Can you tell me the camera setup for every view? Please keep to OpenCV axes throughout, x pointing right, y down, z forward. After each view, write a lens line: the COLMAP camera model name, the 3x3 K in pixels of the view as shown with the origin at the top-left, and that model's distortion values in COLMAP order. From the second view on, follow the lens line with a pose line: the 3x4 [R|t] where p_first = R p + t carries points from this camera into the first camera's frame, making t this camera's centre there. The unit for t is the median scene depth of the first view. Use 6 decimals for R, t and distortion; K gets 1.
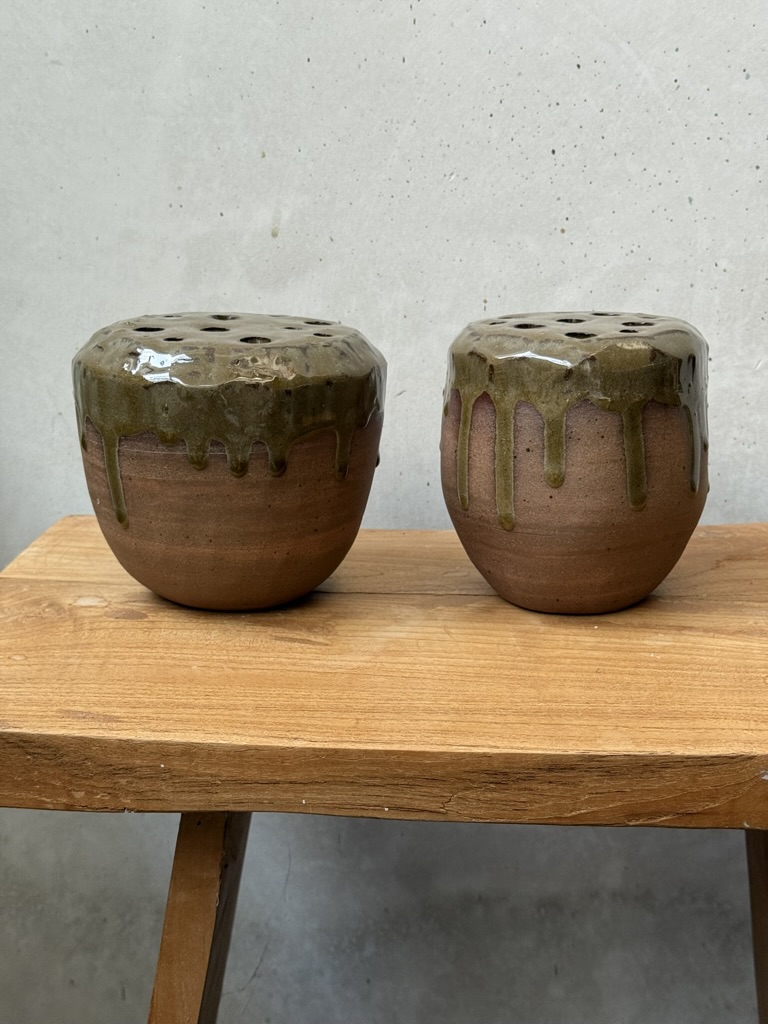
lens RADIAL K [[1418.6, 0, 382.4], [0, 1418.6, 513.3], [0, 0, 1]] dist [0.081212, 0.000000]
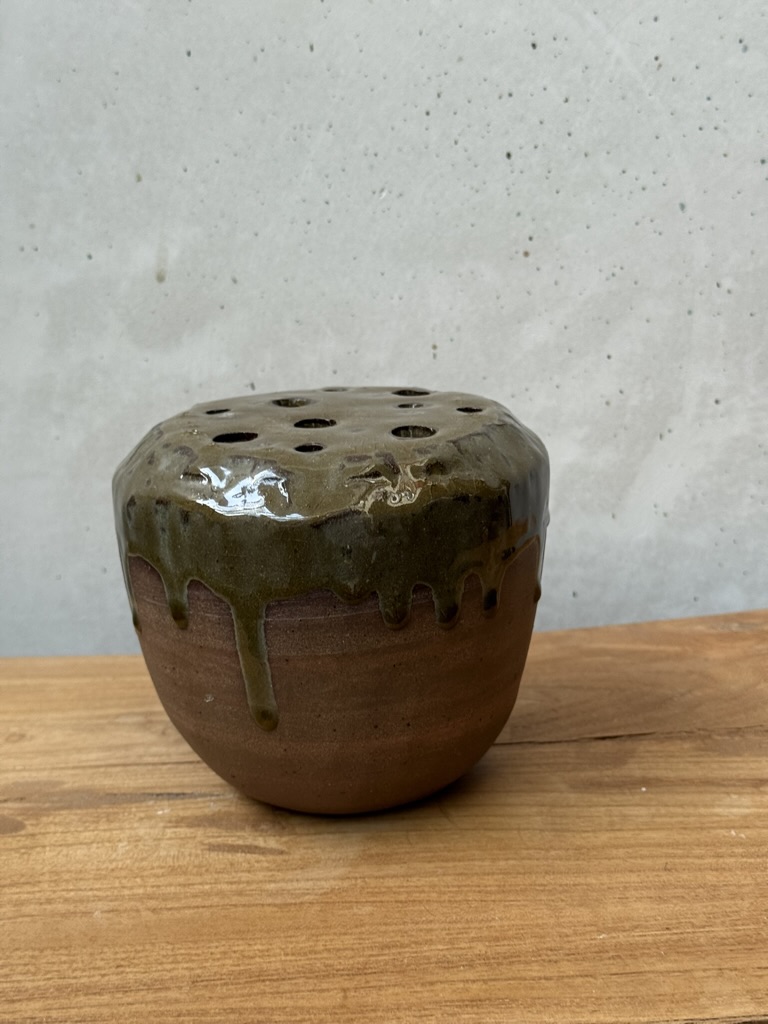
lens RADIAL K [[1418.6, 0, 386.4], [0, 1418.6, 511.6], [0, 0, 1]] dist [0.081212, 0.000000]
pose [[0.994076, -0.072178, 0.081254, -0.026446], [0.073041, 0.997299, -0.007688, -0.055532], [-0.080480, 0.013577, 0.996664, 0.221850]]
